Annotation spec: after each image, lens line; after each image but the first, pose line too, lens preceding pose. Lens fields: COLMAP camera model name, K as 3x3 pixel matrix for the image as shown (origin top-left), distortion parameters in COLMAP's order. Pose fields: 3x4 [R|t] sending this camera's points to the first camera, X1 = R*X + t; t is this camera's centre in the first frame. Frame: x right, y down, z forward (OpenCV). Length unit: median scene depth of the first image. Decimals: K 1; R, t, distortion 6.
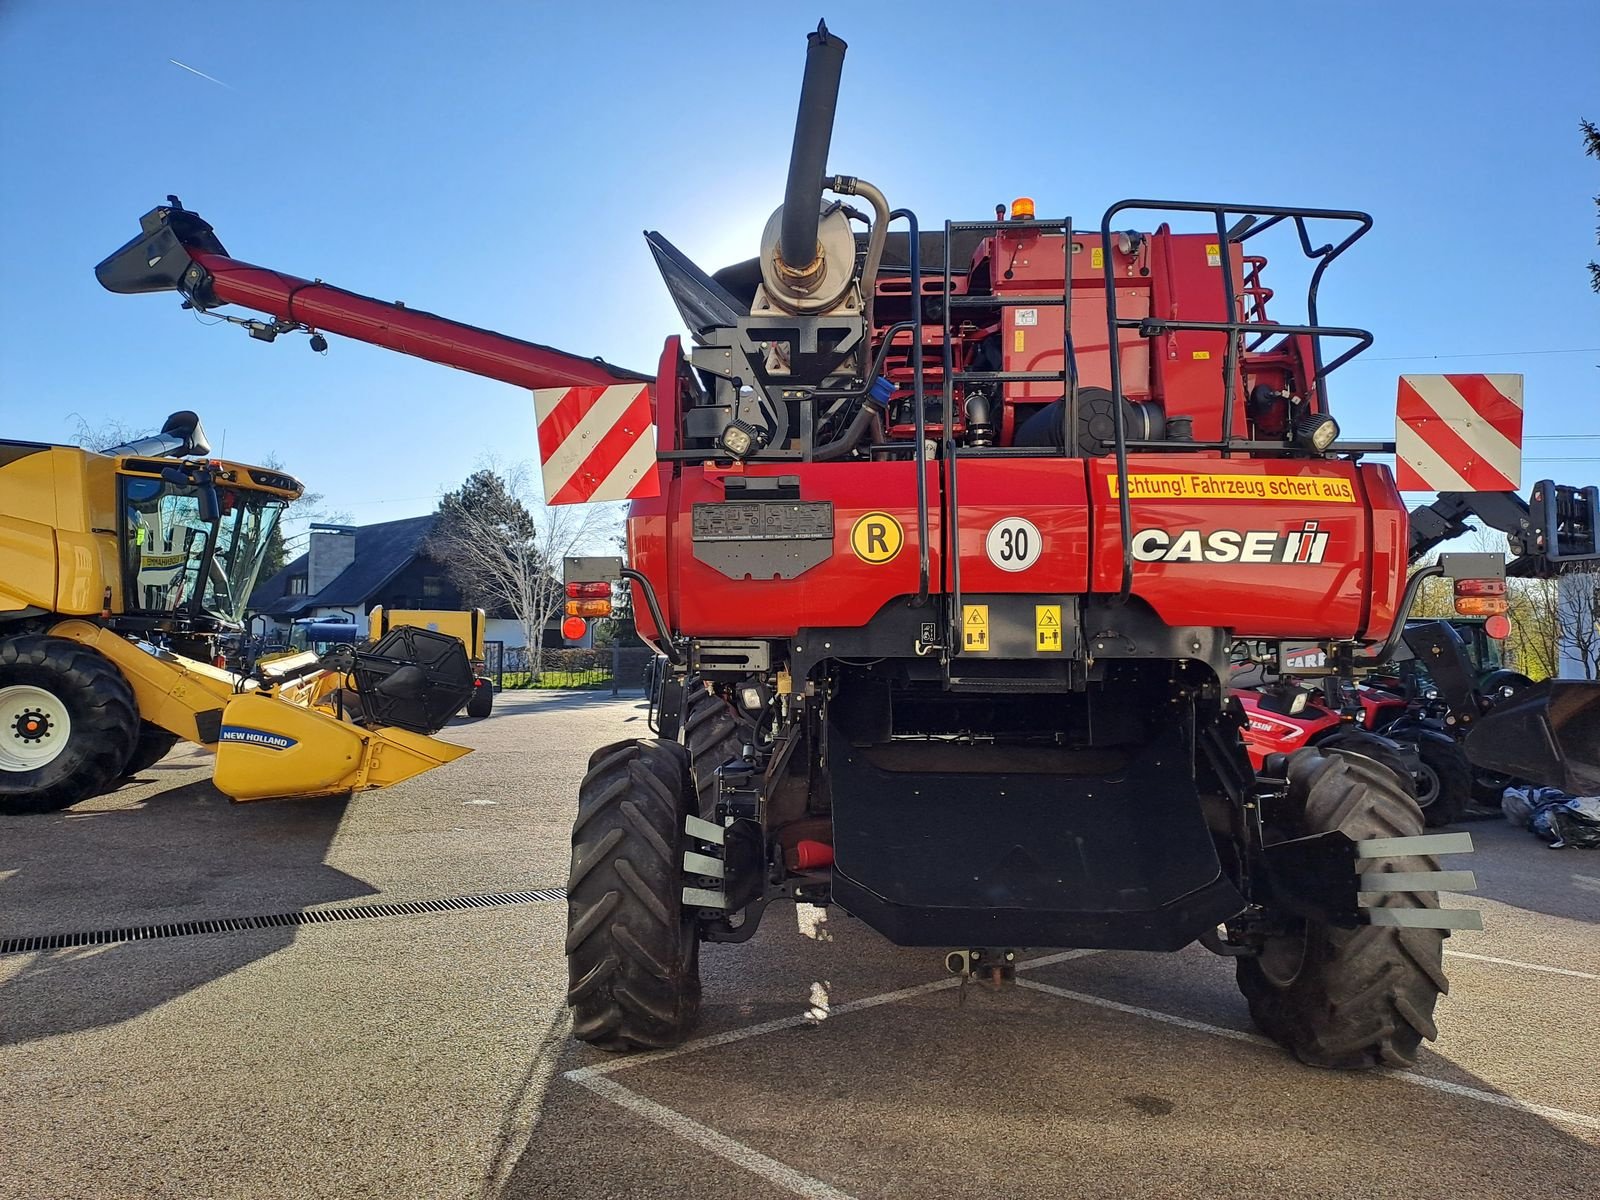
lens RADIAL K [[1164.3, 0, 771.1], [0, 1164.3, 624.5], [0, 0, 1]] dist [0.139542, -0.168947]
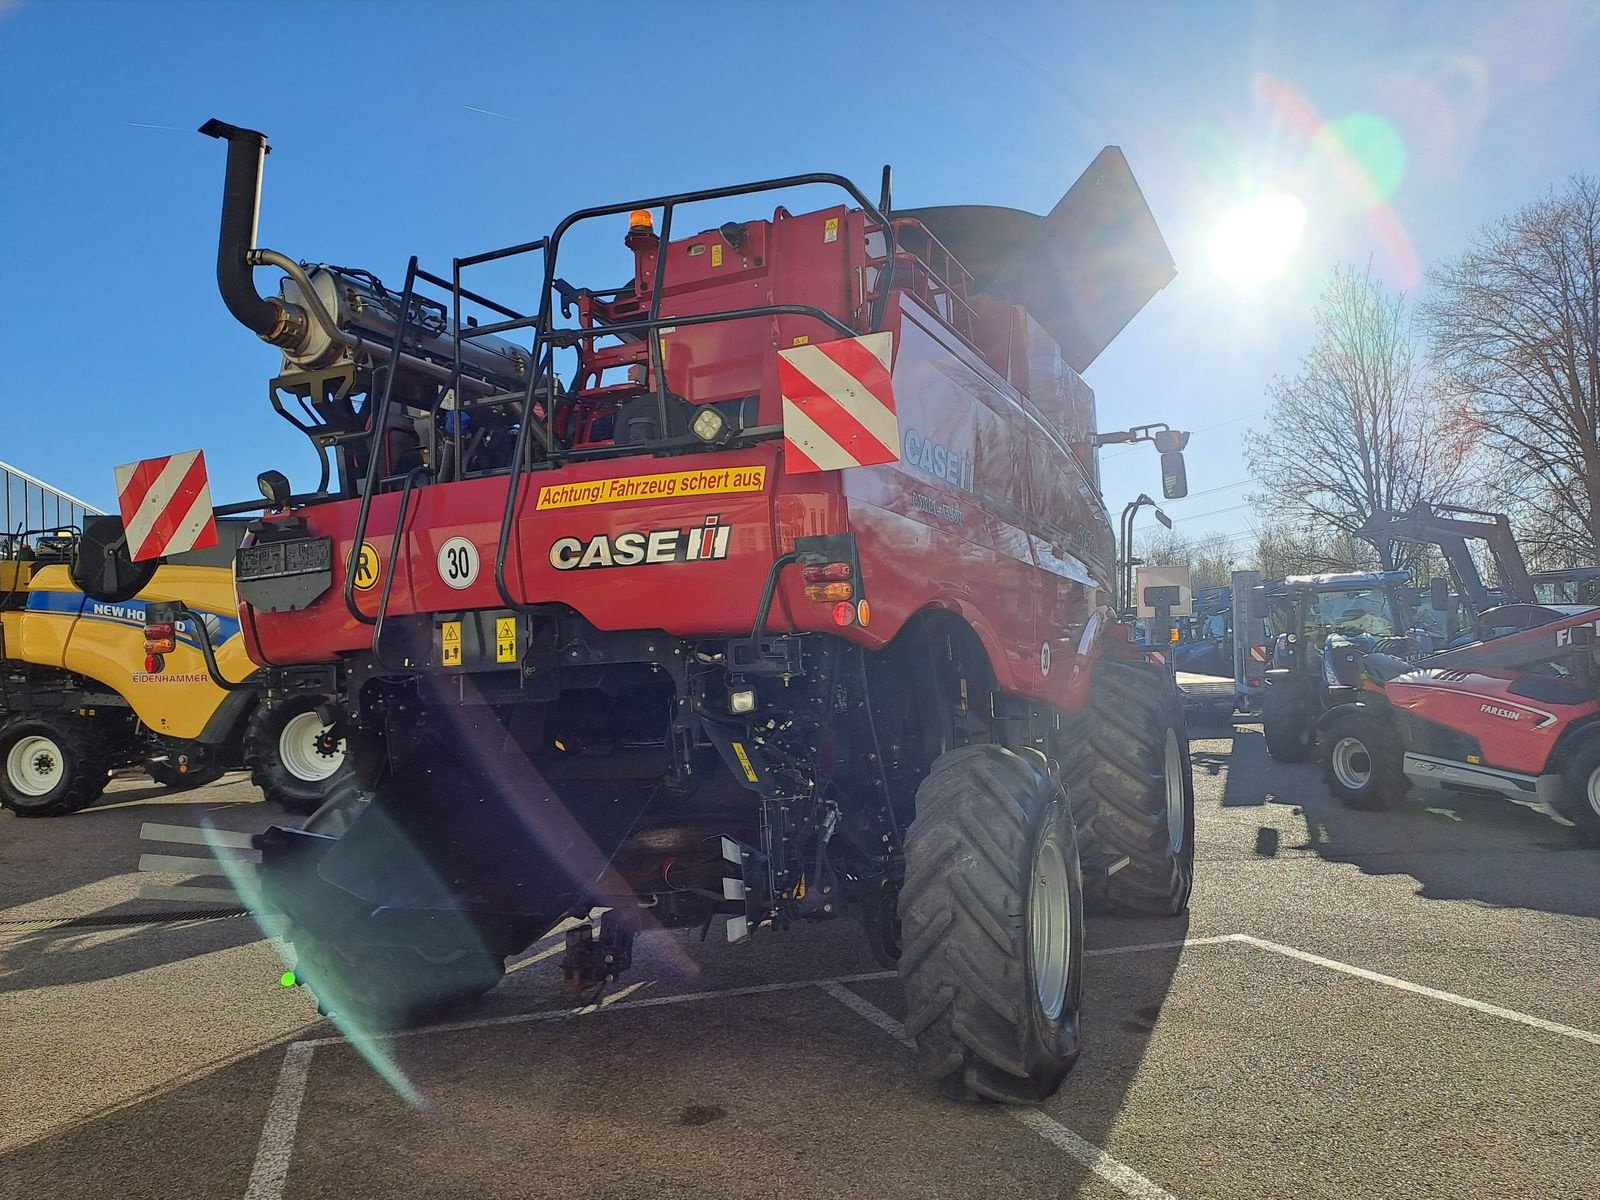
lens RADIAL K [[1164.3, 0, 771.1], [0, 1164.3, 624.5], [0, 0, 1]] dist [0.139542, -0.168947]
pose [[0.914516, -0.062227, -0.399734, 0.874500], [0.061368, 0.998003, -0.014962, 0.019341], [0.399867, -0.010848, 0.916509, 0.146657]]
